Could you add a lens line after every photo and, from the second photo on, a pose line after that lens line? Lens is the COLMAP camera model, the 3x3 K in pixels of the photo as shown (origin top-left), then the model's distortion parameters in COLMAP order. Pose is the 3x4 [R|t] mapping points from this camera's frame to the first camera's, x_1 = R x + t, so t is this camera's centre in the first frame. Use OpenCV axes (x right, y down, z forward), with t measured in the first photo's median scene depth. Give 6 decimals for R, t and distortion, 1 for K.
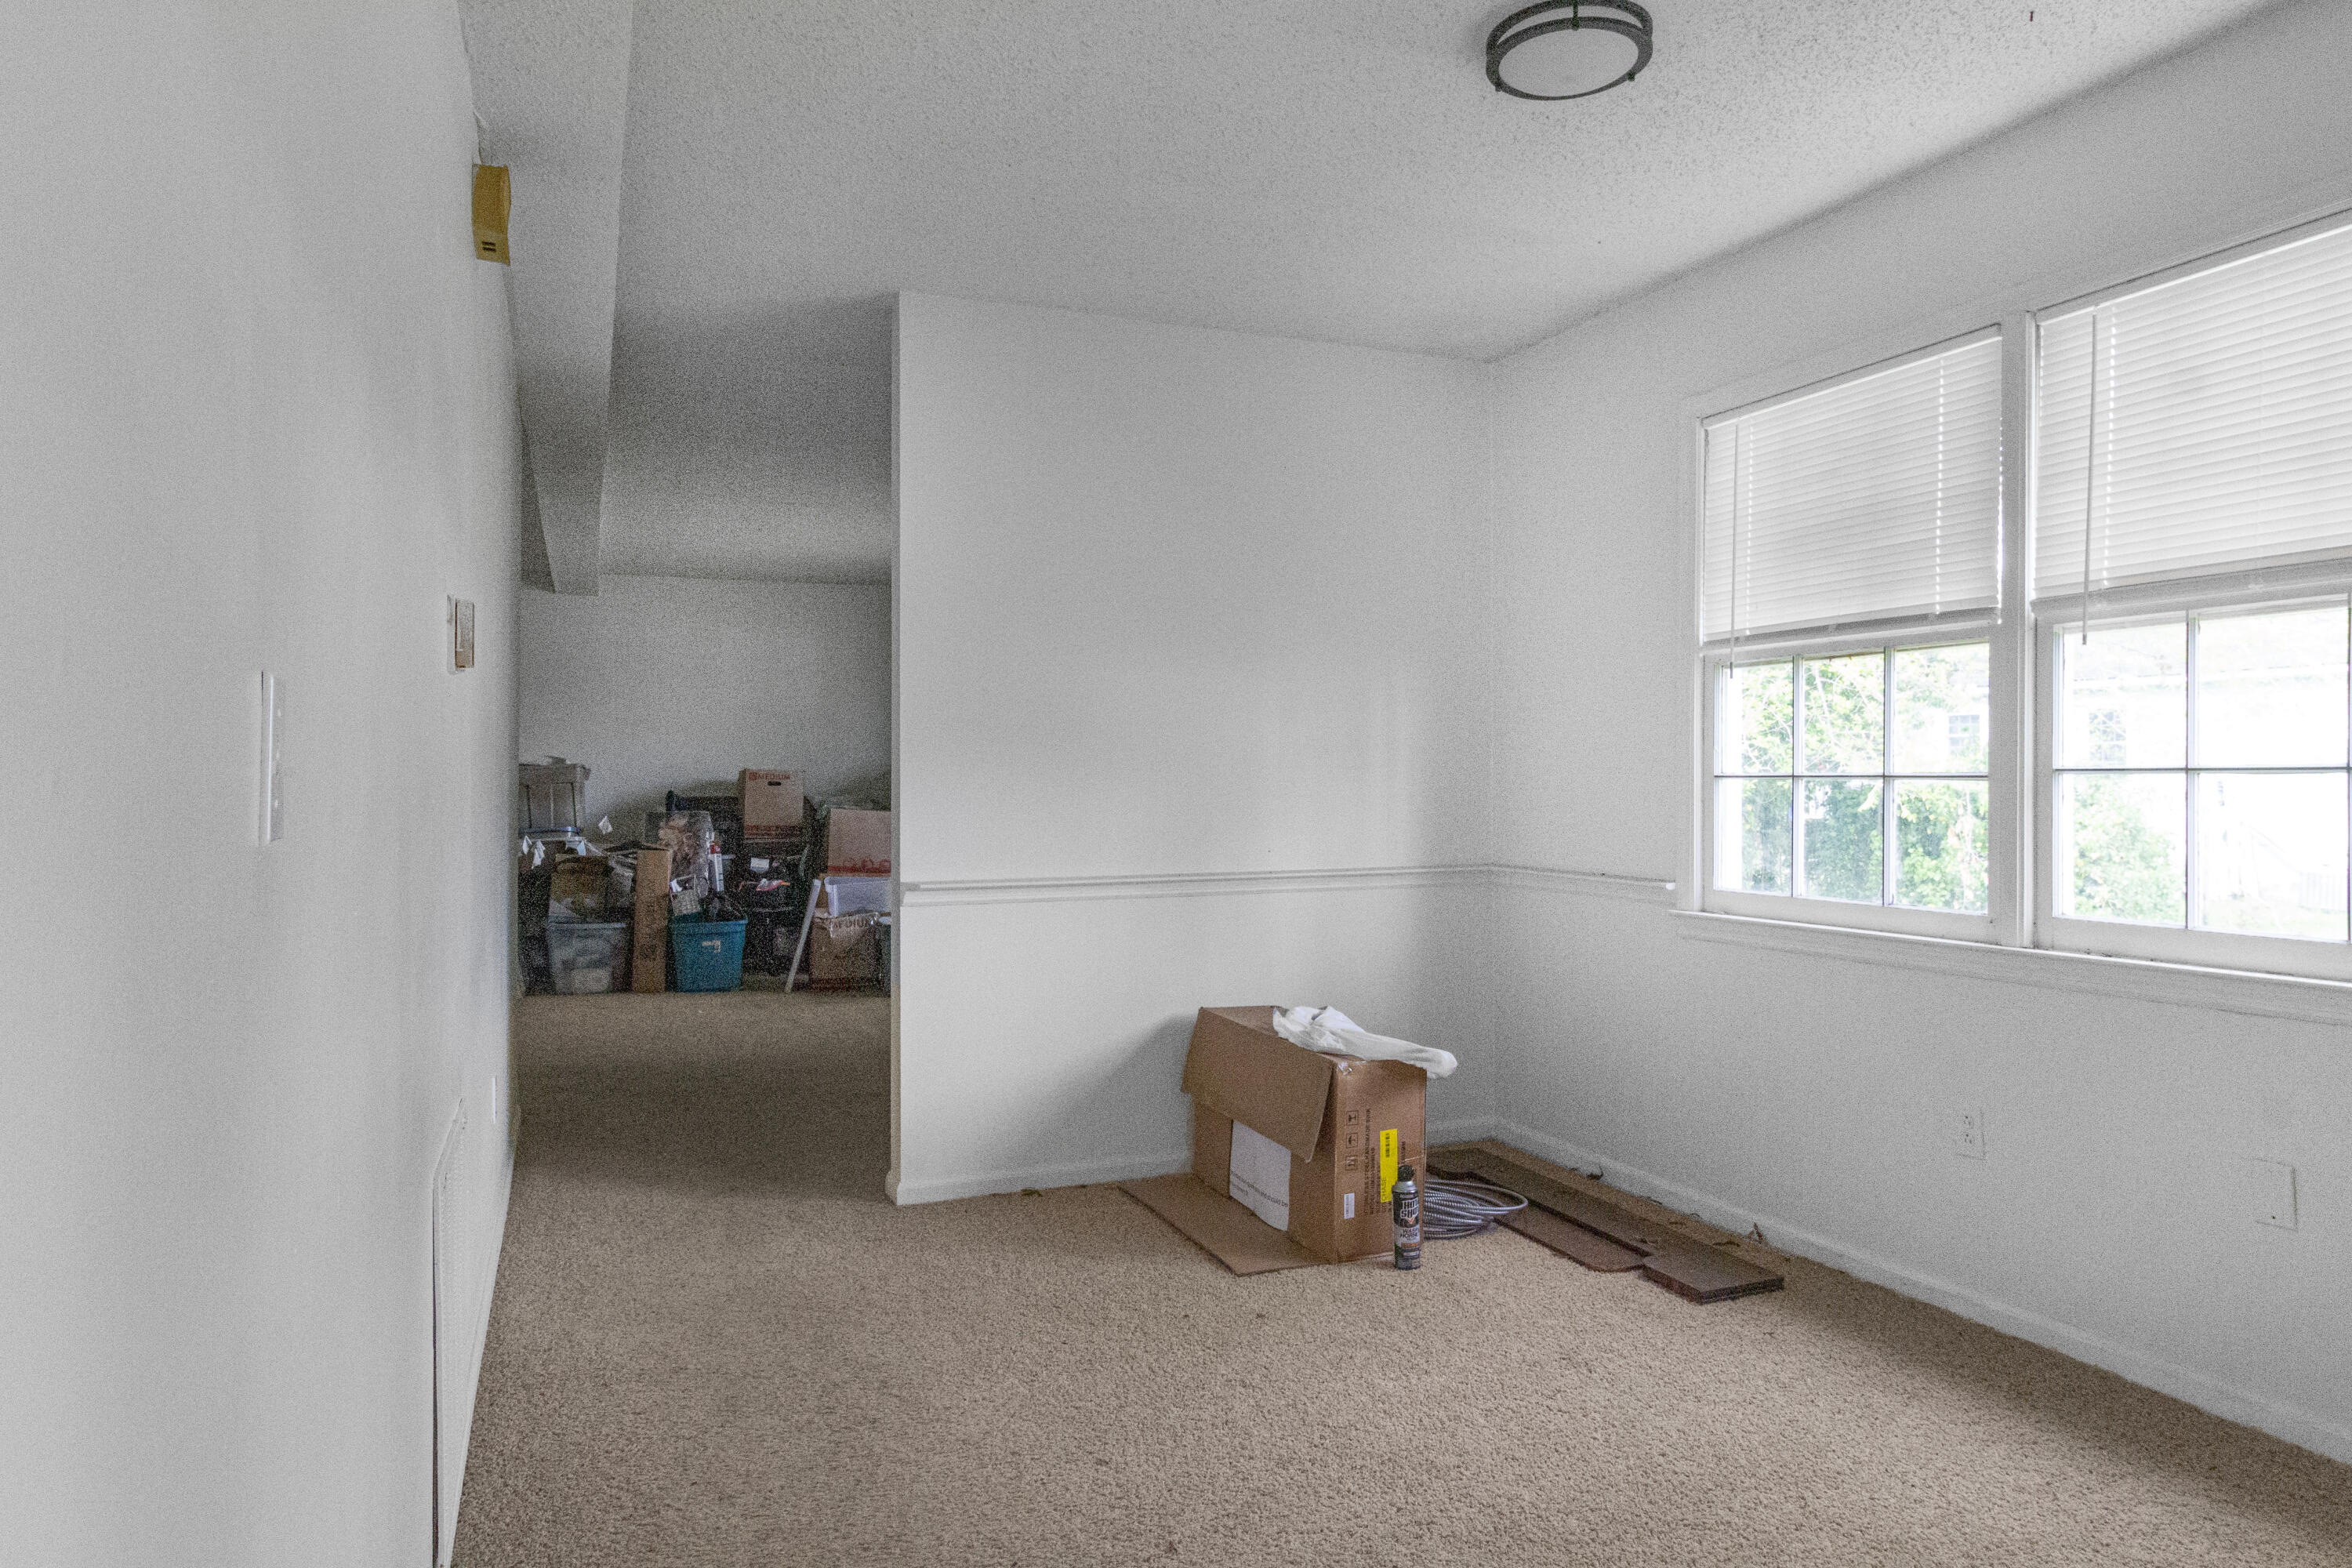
lens RADIAL K [[1461.2, 0, 1176.0], [0, 1461.2, 784.0], [0, 0, 1]] dist [0.000824, -0.000621]
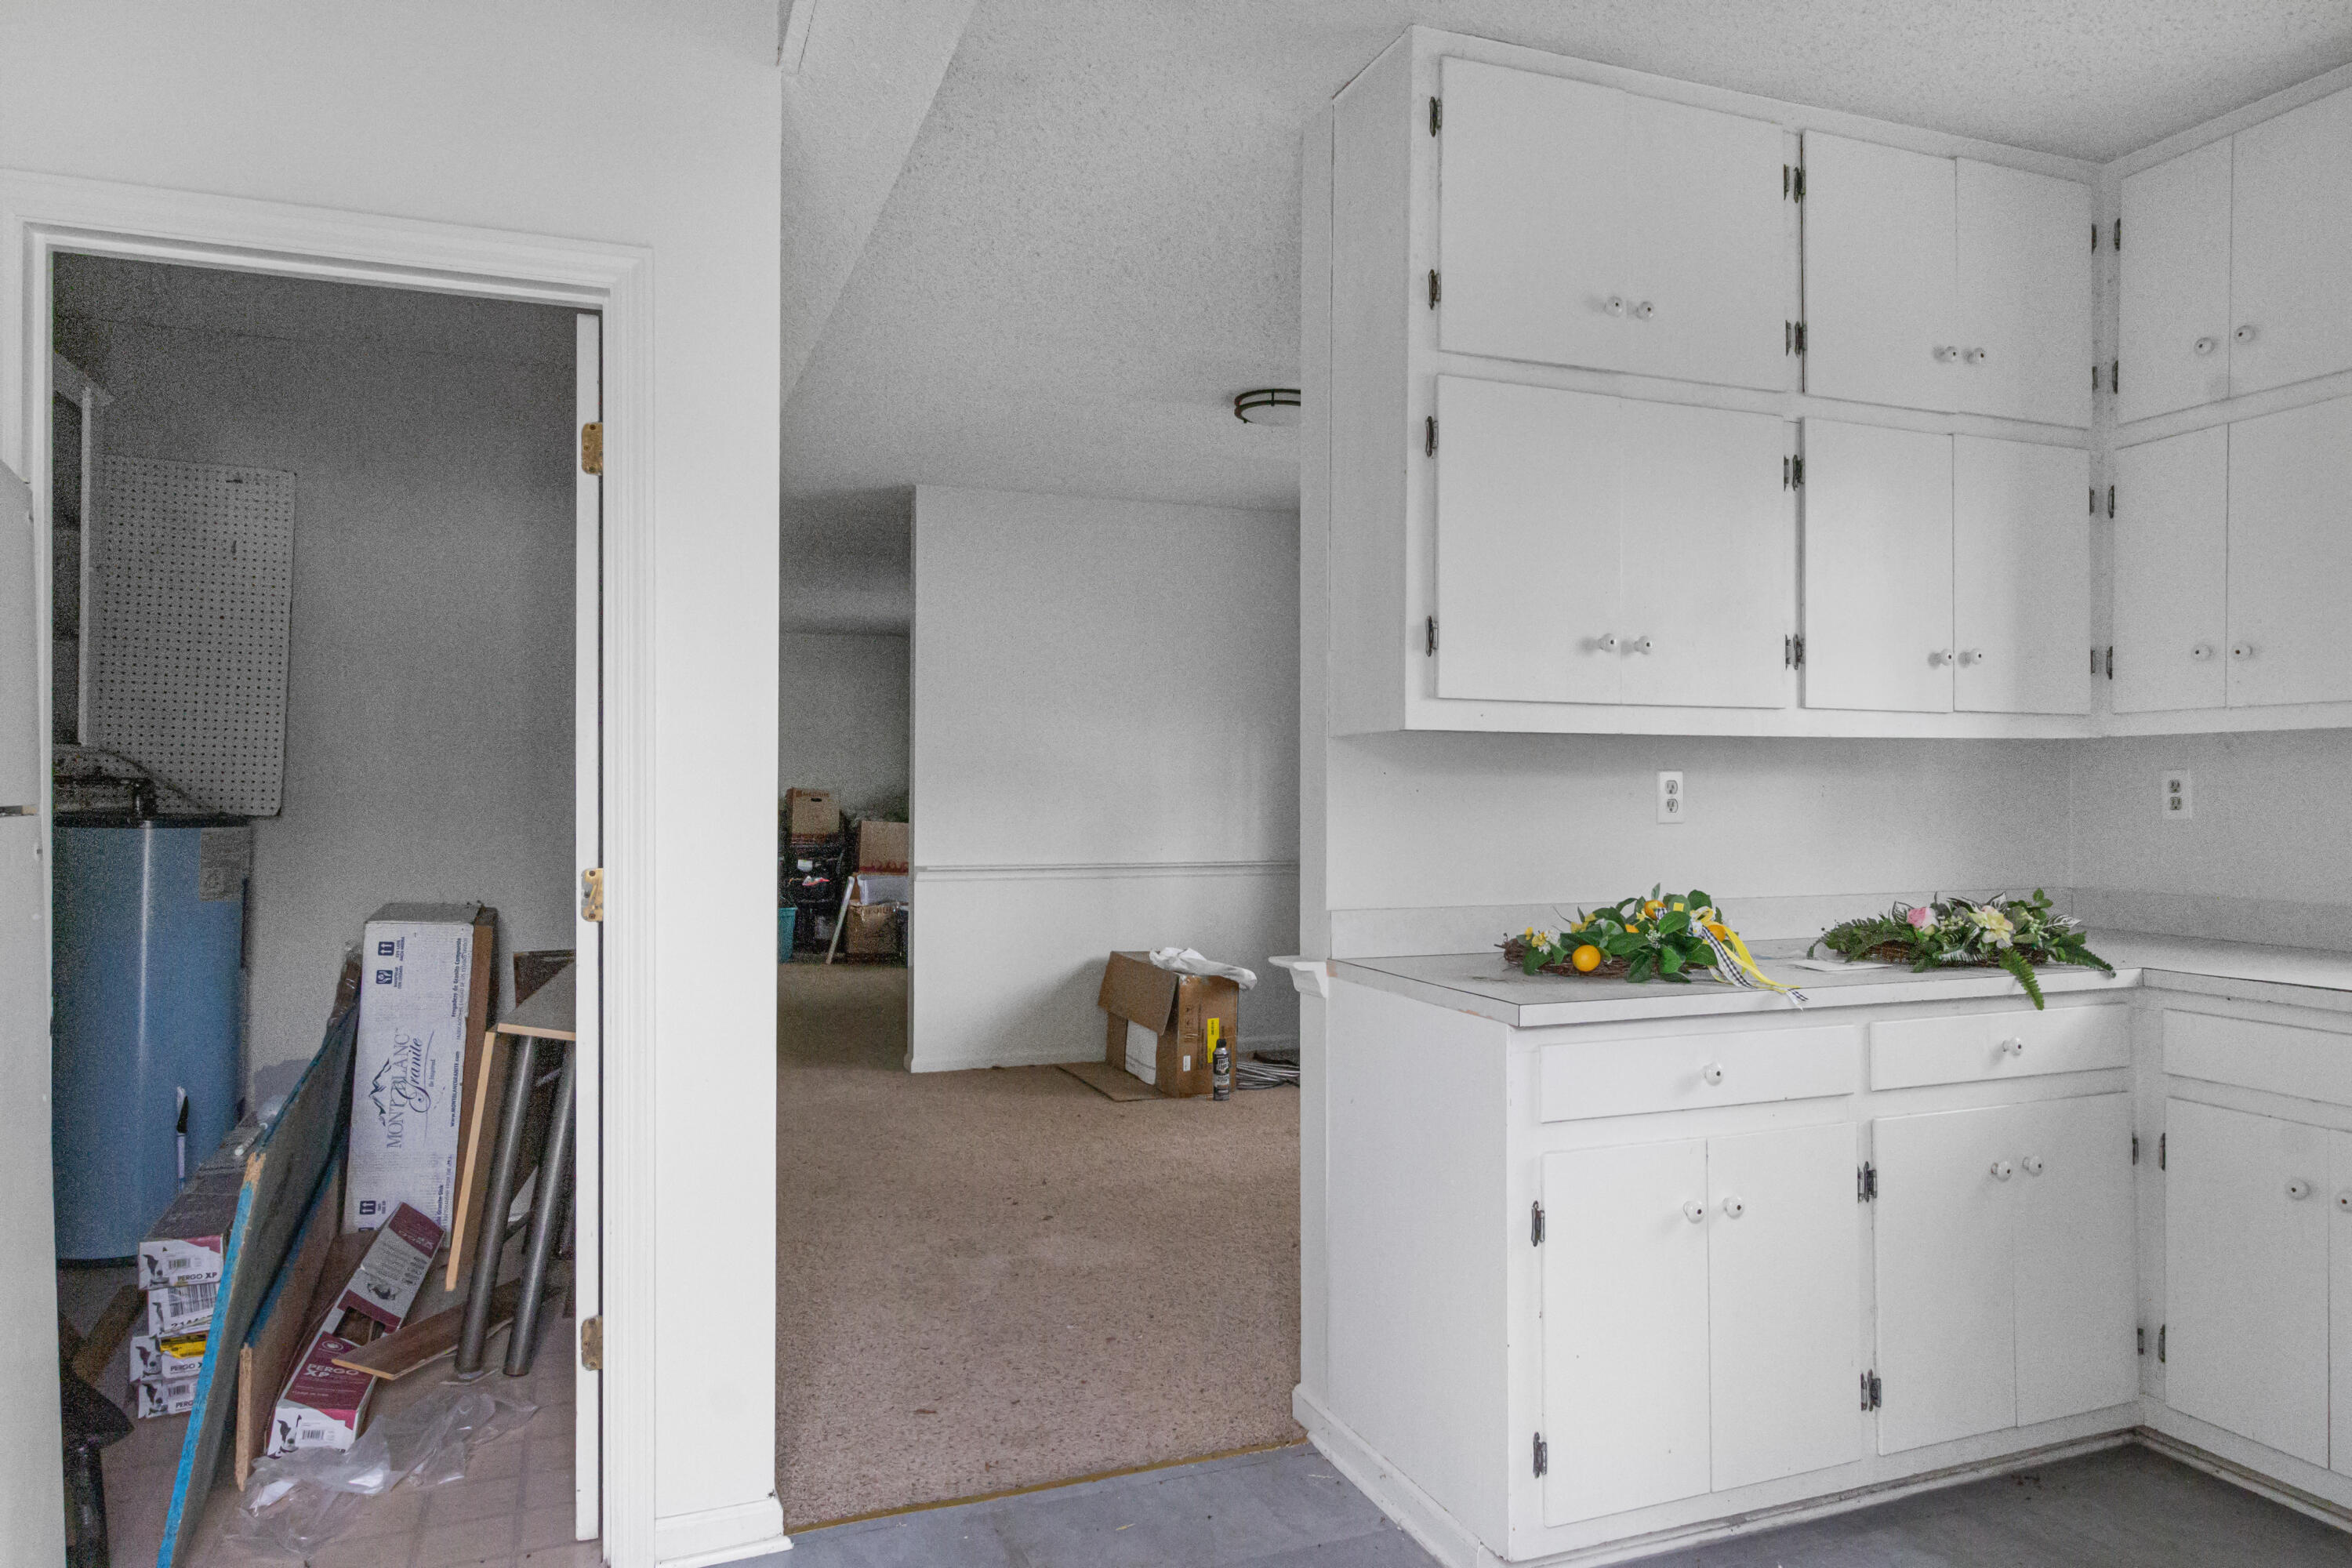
lens RADIAL K [[1461.2, 0, 1176.0], [0, 1461.2, 784.0], [0, 0, 1]] dist [0.000824, -0.000621]
pose [[0.999902, 0.001940, -0.013879, 0.056695], [-0.002065, 0.999957, -0.009009, -0.003974], [0.013861, 0.009036, 0.999863, -0.281444]]
